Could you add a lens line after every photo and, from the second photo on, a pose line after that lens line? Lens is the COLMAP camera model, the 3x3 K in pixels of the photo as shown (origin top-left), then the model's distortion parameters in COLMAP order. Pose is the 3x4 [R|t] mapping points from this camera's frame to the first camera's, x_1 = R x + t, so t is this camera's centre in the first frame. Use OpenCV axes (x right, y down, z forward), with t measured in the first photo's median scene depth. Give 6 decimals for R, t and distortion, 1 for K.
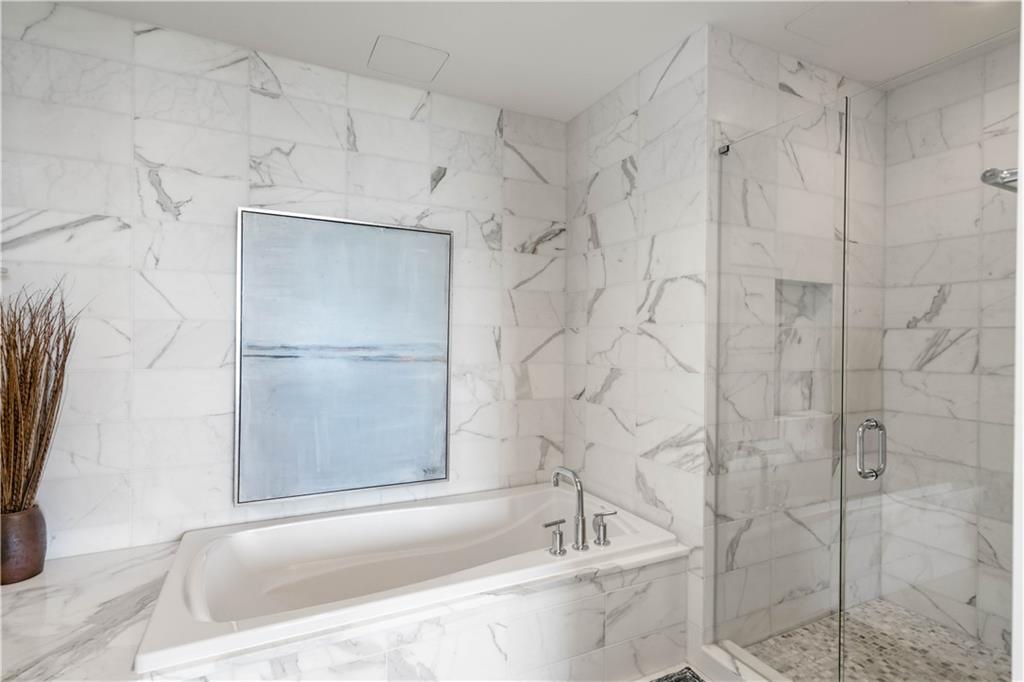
lens RADIAL K [[494.8, 0, 512.0], [0, 494.8, 341.0], [0, 0, 1]] dist [0.001903, 0.000982]
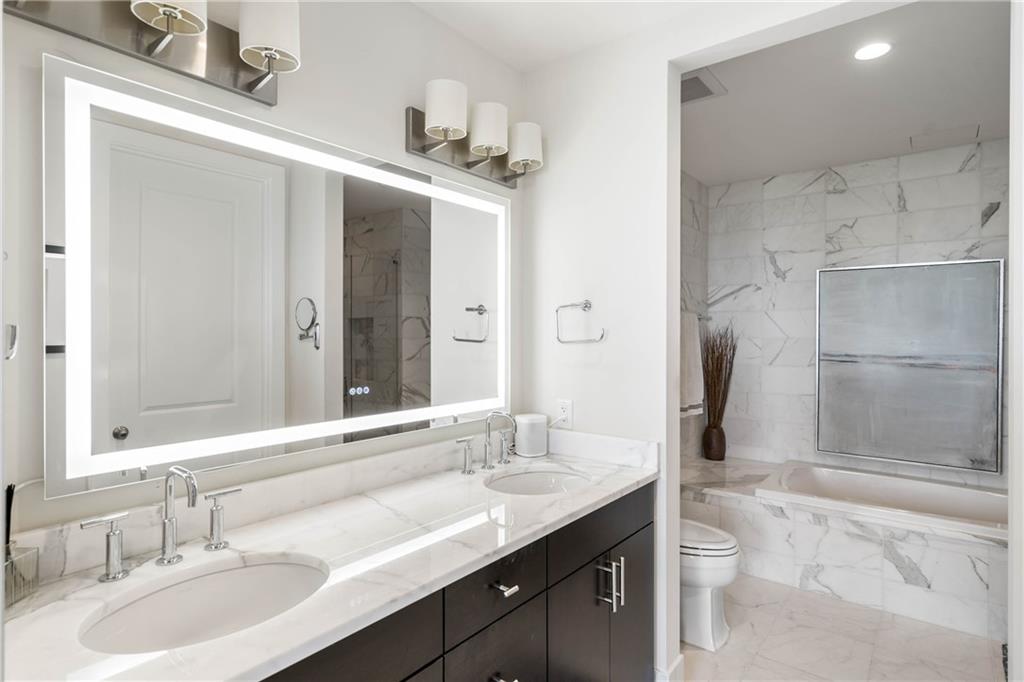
lens RADIAL K [[530.8, 0, 512.0], [0, 530.8, 341.0], [0, 0, 1]] dist [0.002170, 0.001392]
pose [[0.418074, 0.003644, -0.908406, 0.594763], [0.000692, 0.999990, 0.004330, -0.039315], [0.908413, -0.002439, 0.418067, -0.624574]]
